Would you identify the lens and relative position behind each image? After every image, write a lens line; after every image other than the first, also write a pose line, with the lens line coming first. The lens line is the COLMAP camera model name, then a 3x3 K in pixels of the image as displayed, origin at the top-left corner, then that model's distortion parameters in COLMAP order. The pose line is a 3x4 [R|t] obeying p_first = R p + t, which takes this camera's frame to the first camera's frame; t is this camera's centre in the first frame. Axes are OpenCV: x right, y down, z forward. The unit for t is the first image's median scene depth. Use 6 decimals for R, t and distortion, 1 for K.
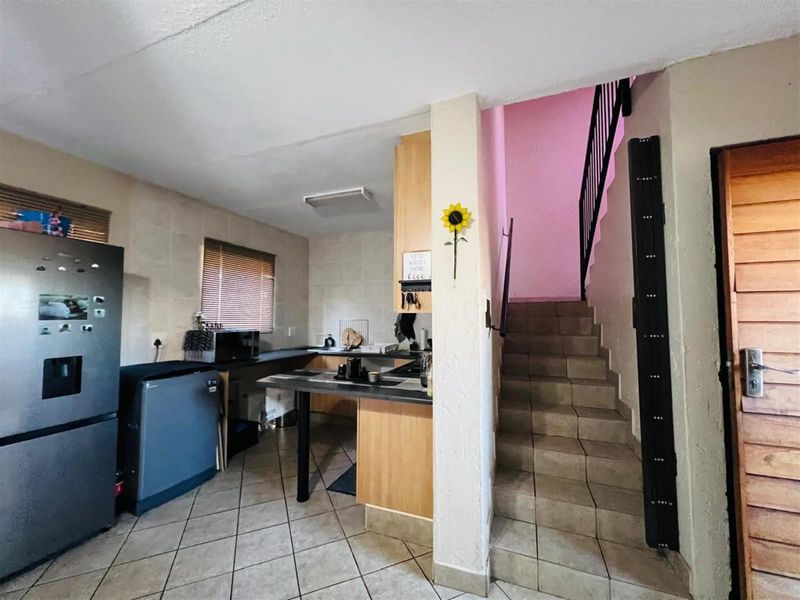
lens RADIAL K [[318.7, 0, 400.0], [0, 318.7, 300.0], [0, 0, 1]] dist [0.000862, -0.000211]
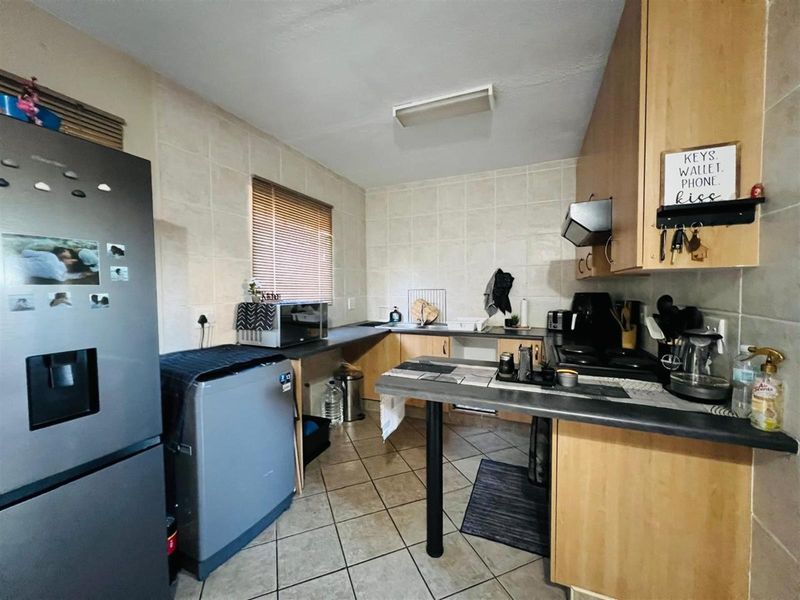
lens RADIAL K [[318.7, 0, 400.0], [0, 318.7, 300.0], [0, 0, 1]] dist [0.000862, -0.000211]
pose [[0.999197, -0.005042, -0.039739, -0.355503], [0.008512, 0.996114, 0.087660, 0.036904], [0.039142, -0.087928, 0.995358, 0.380747]]
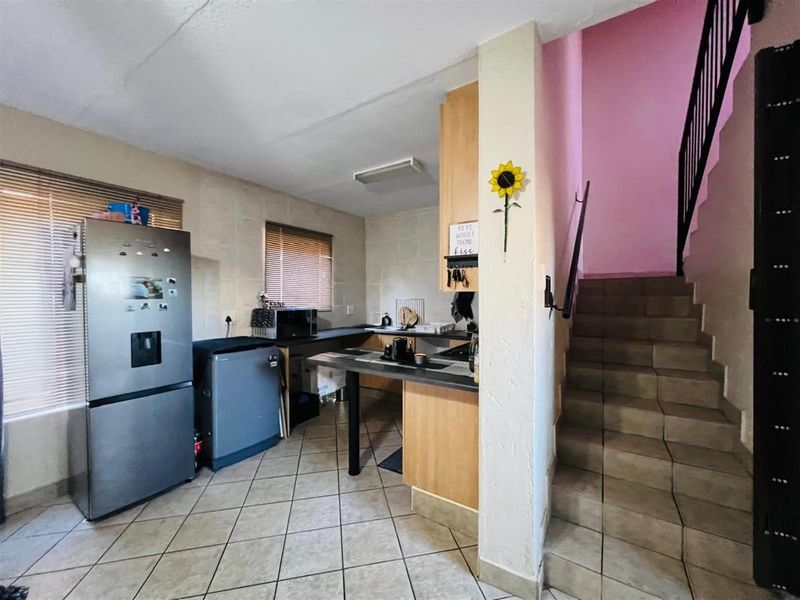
lens RADIAL K [[318.7, 0, 400.0], [0, 318.7, 300.0], [0, 0, 1]] dist [0.000862, -0.000211]
pose [[0.979410, 0.000440, -0.201883, 0.048018], [0.012880, 0.997824, 0.064656, 0.003321], [0.201472, -0.065925, 0.977273, 0.063197]]
